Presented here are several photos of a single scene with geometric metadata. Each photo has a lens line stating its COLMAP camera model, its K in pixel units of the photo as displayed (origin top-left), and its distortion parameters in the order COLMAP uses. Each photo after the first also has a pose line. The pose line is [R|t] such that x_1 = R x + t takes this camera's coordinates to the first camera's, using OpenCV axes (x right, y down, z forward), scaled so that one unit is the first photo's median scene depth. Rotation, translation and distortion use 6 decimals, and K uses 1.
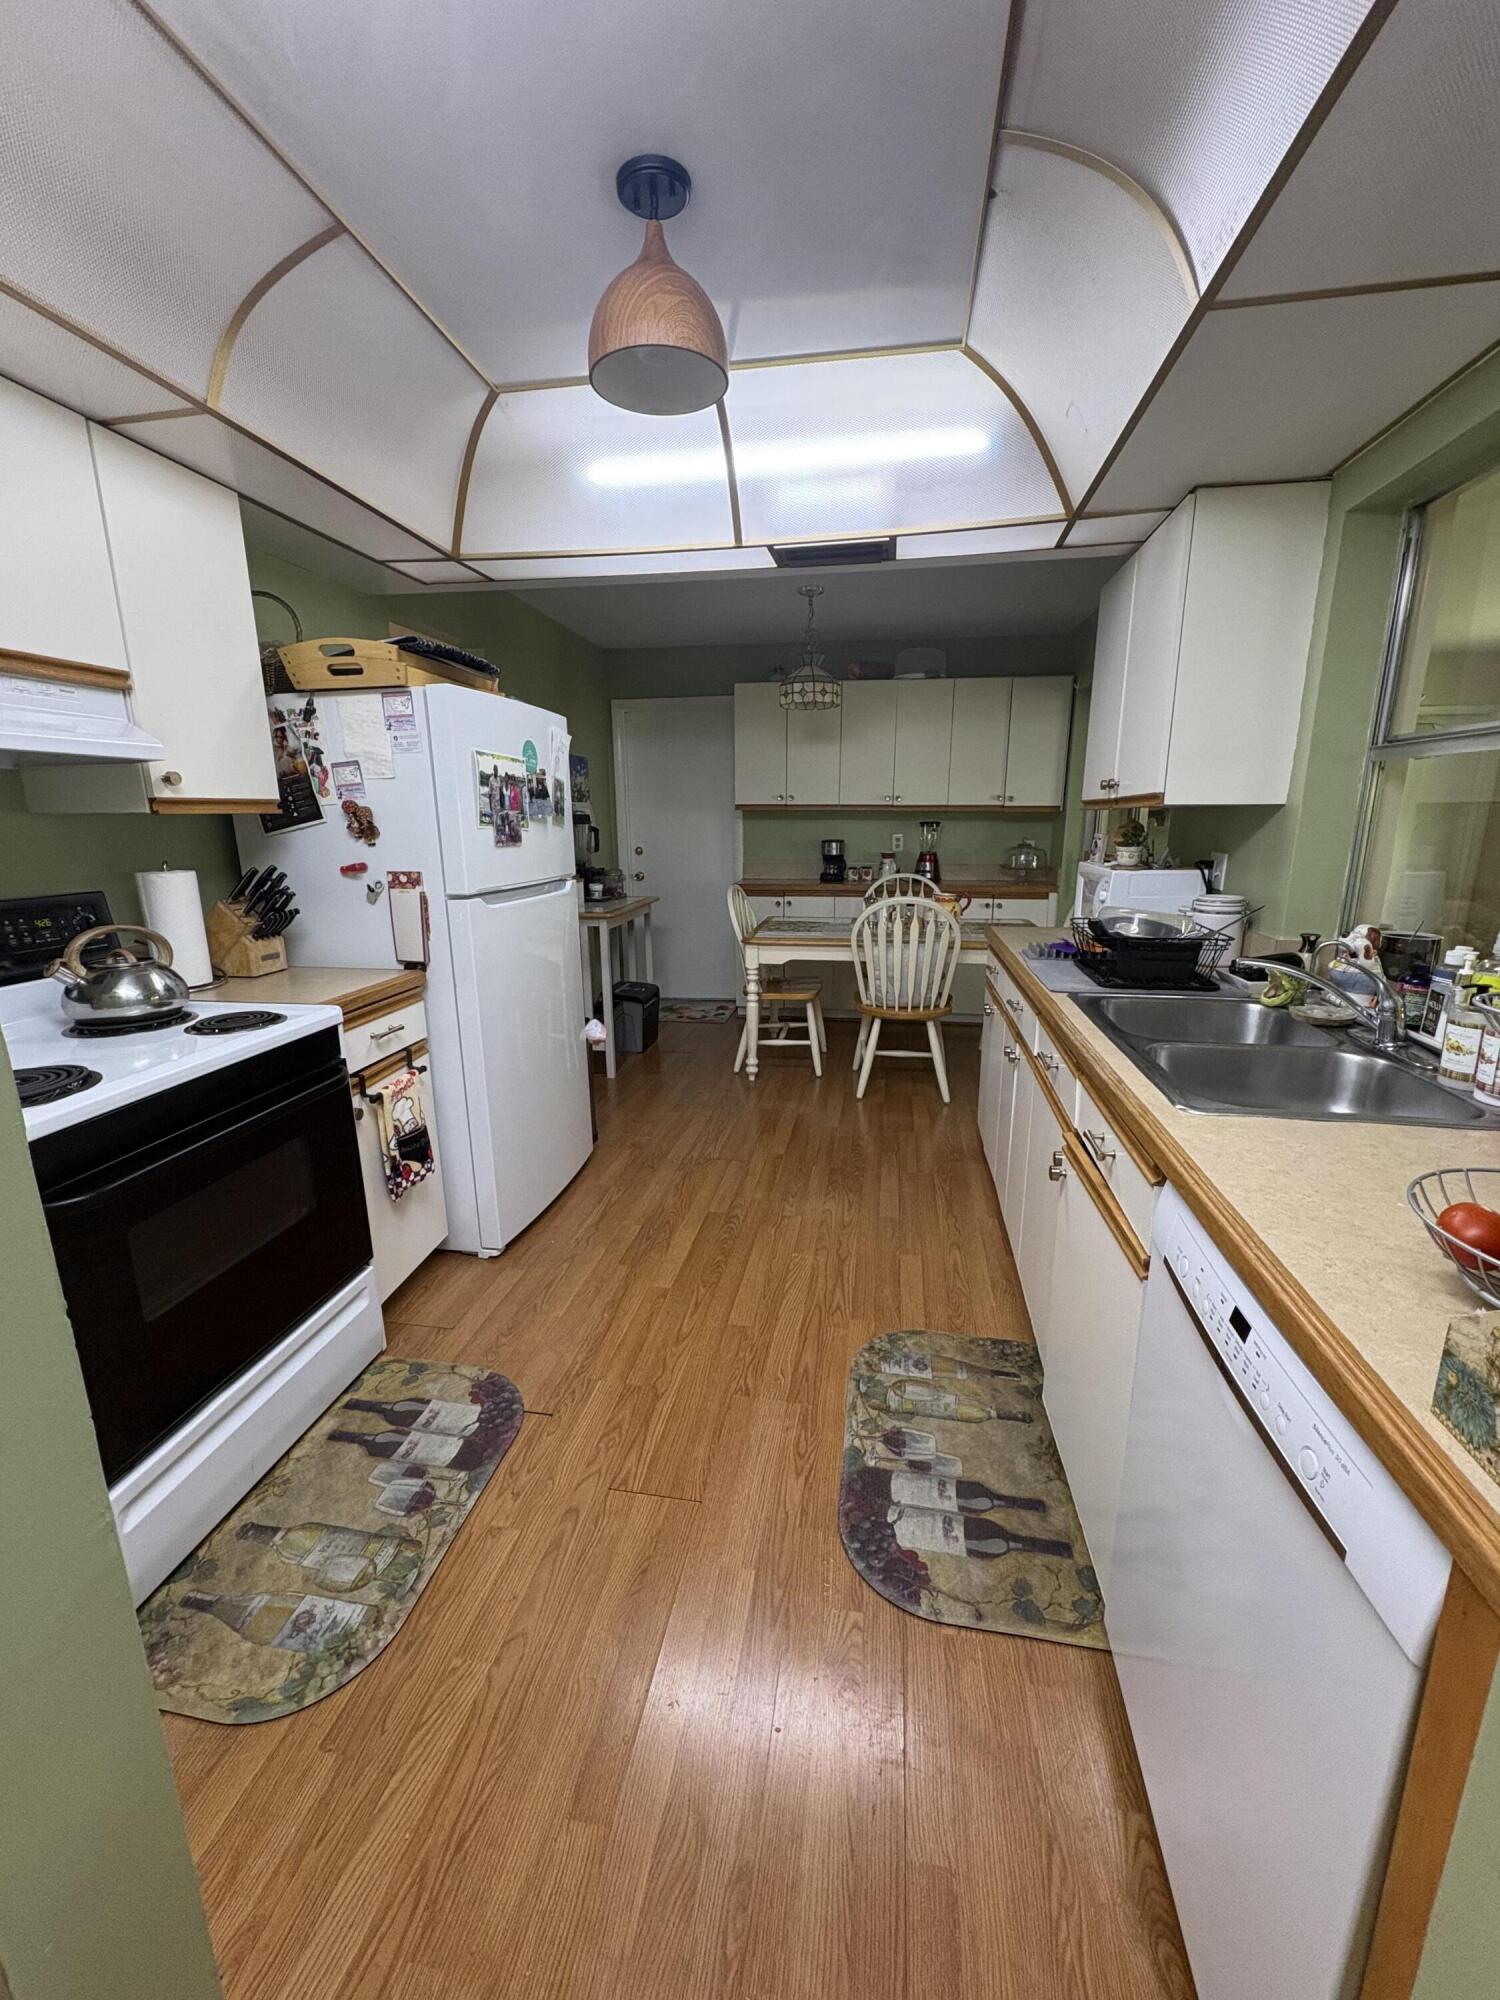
lens RADIAL K [[793.0, 0, 754.3], [0, 793.0, 999.2], [0, 0, 1]] dist [0.001208, -0.000383]
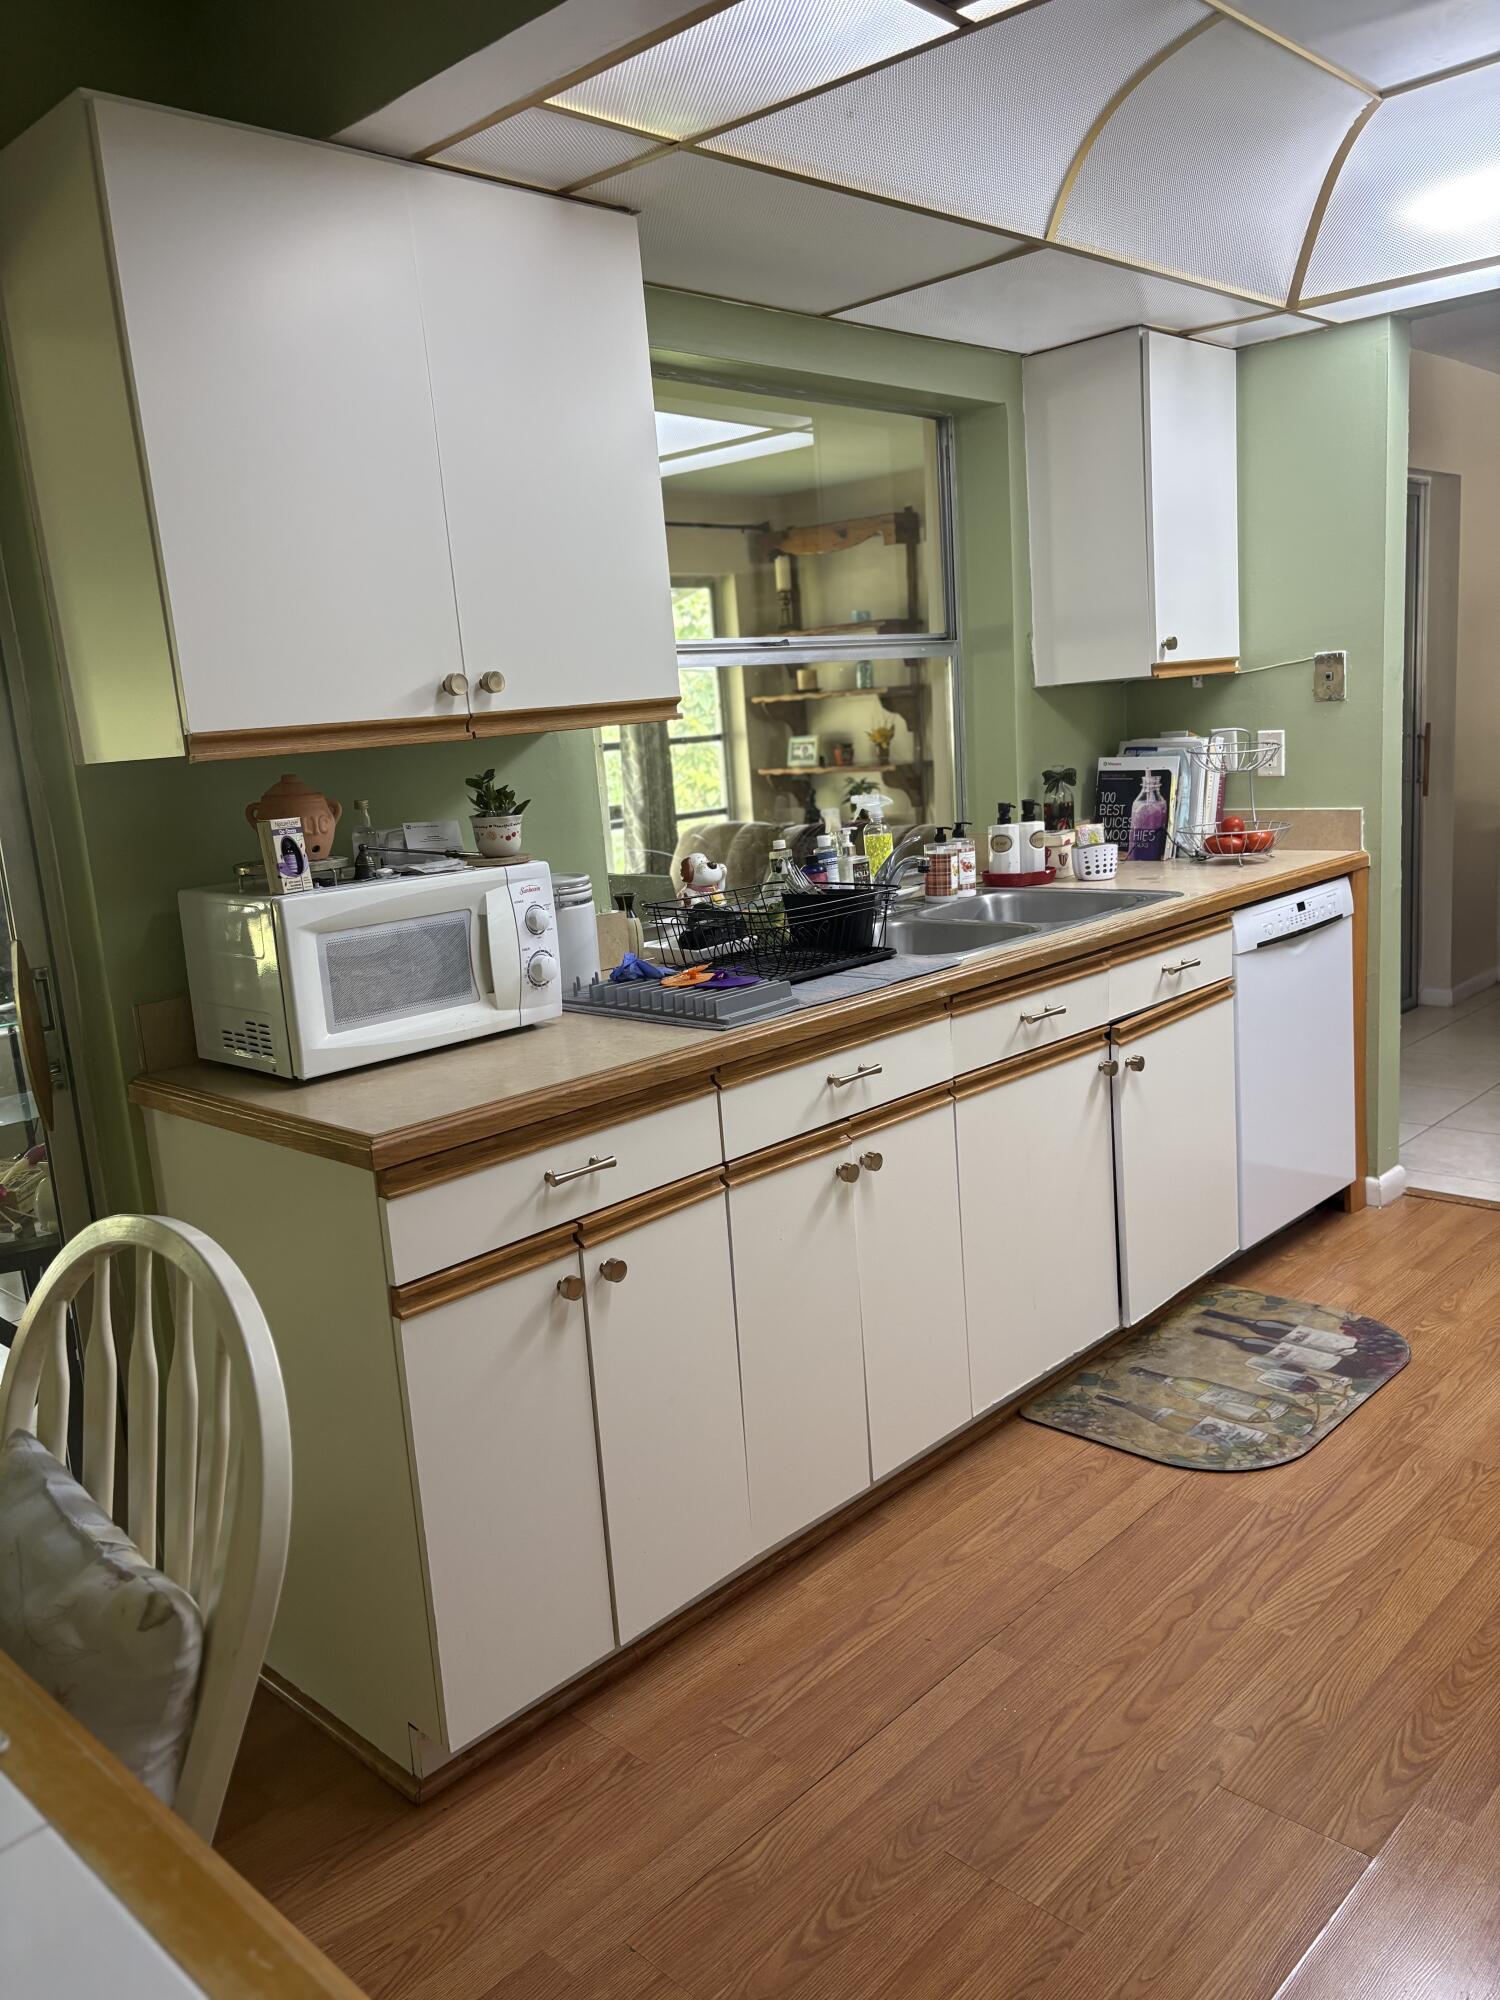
lens RADIAL K [[1497.1, 0, 745.3], [0, 1497.1, 1006.9], [0, 0, 1]] dist [-0.046009, 0.002864]
pose [[0.810642, 0.049858, -0.583415, 0.041670], [-0.053863, 0.998493, 0.010487, 0.166085], [0.583059, 0.022923, 0.812106, -0.707926]]
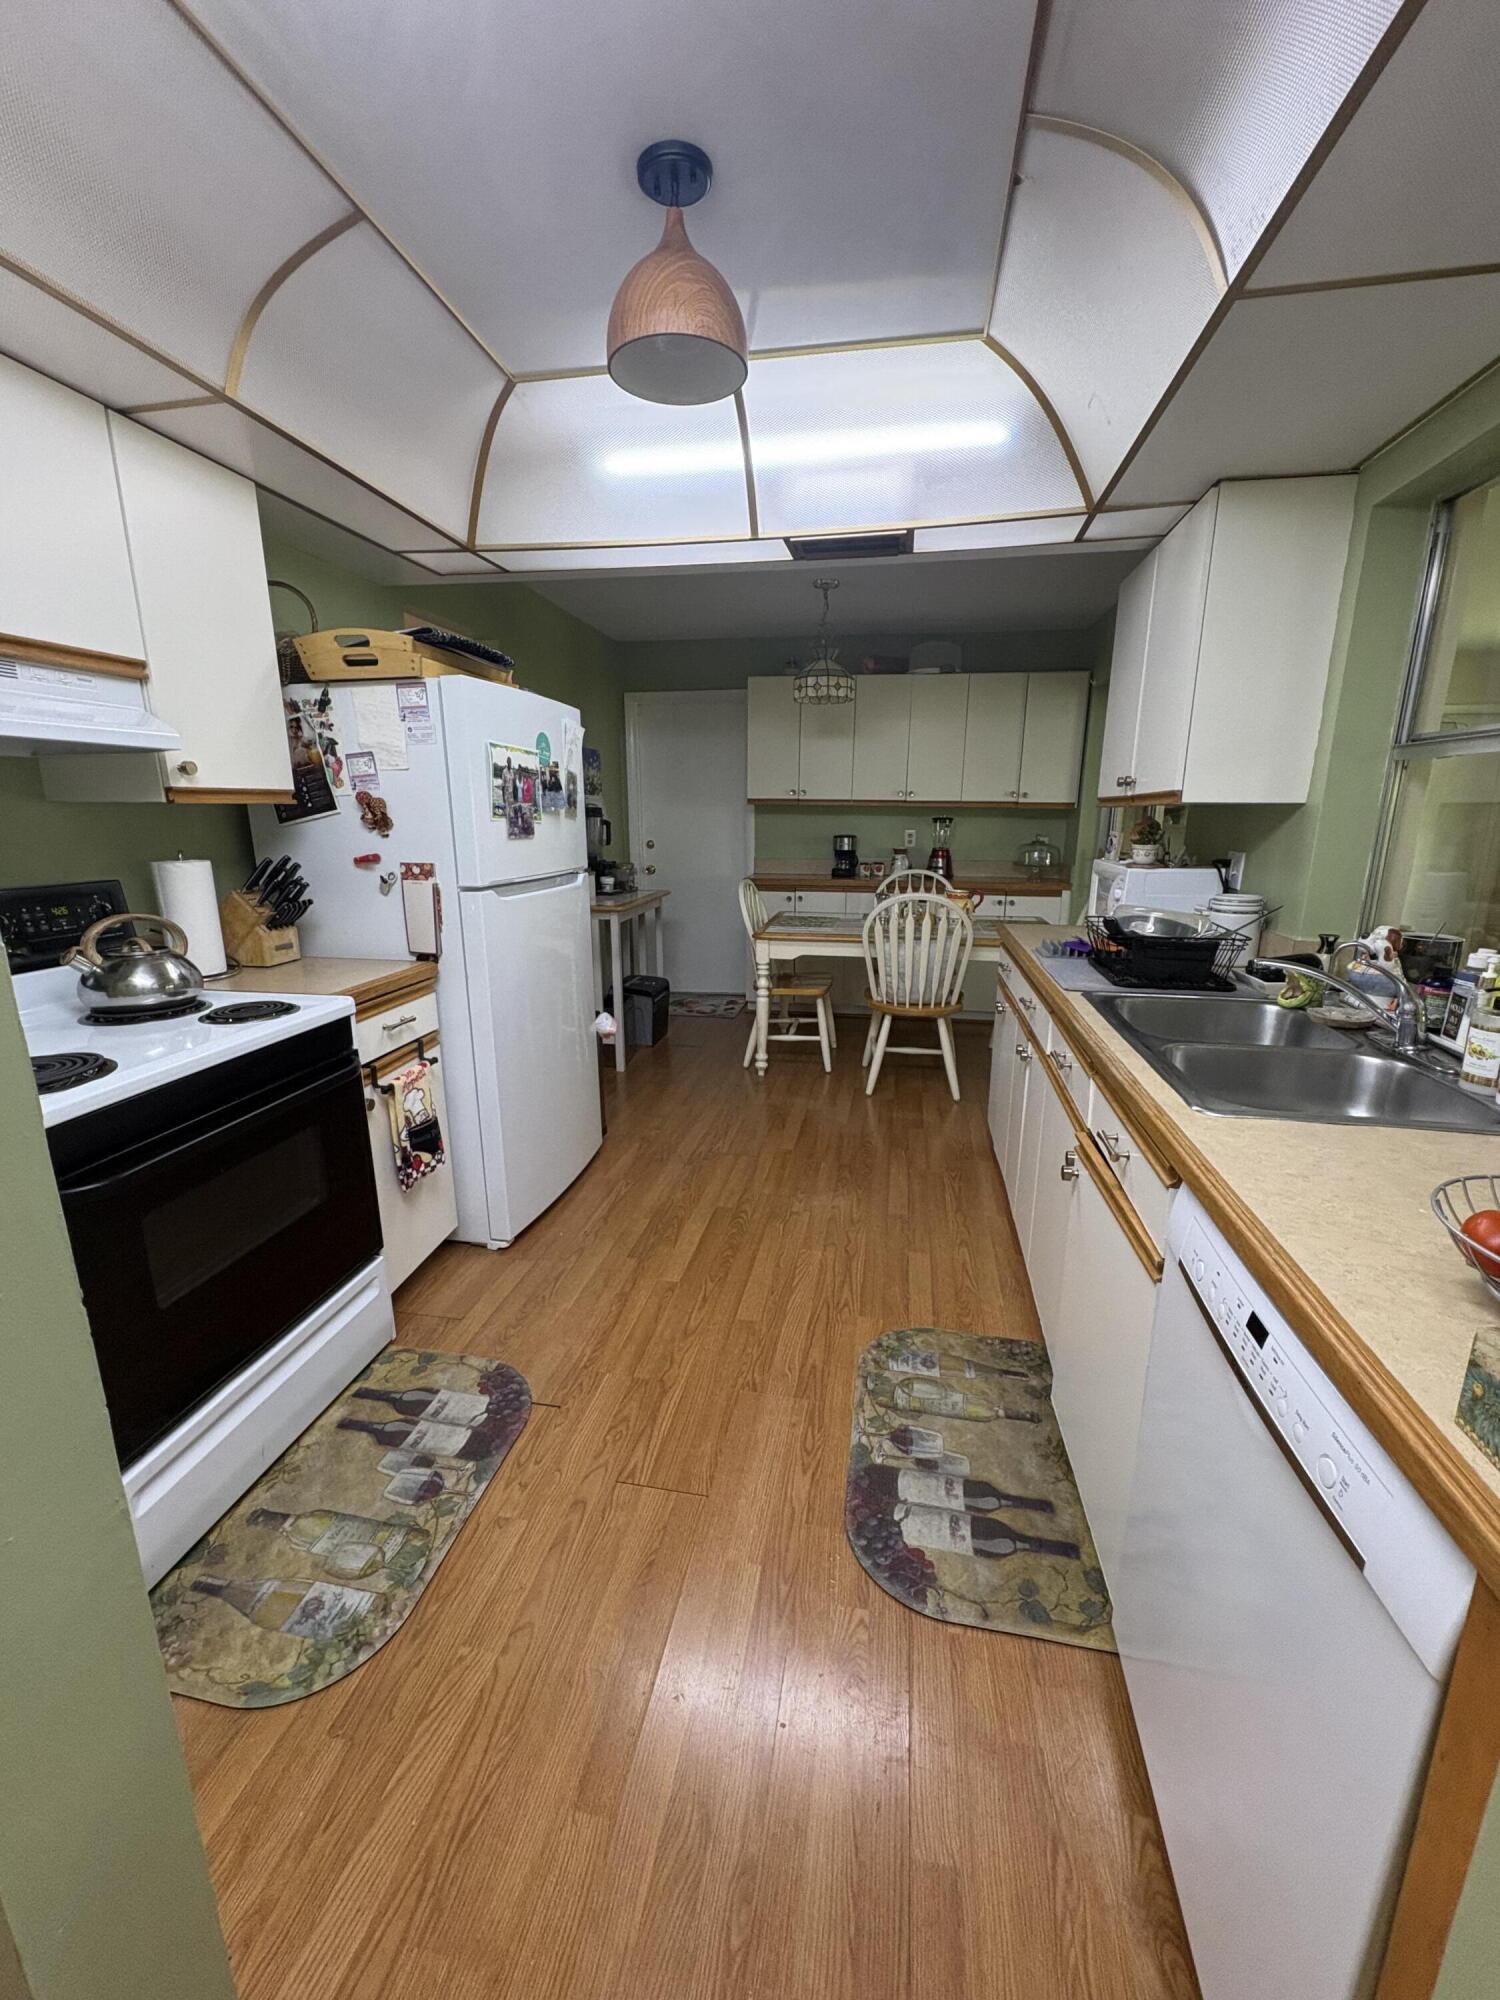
lens RADIAL K [[793.0, 0, 754.4], [0, 793.0, 999.2], [0, 0, 1]] dist [0.001208, -0.000383]
pose [[0.999877, 0.011145, -0.011054, -0.003578], [-0.011072, 0.999917, 0.006657, -0.000715], [0.011127, -0.006534, 0.999917, 0.003288]]
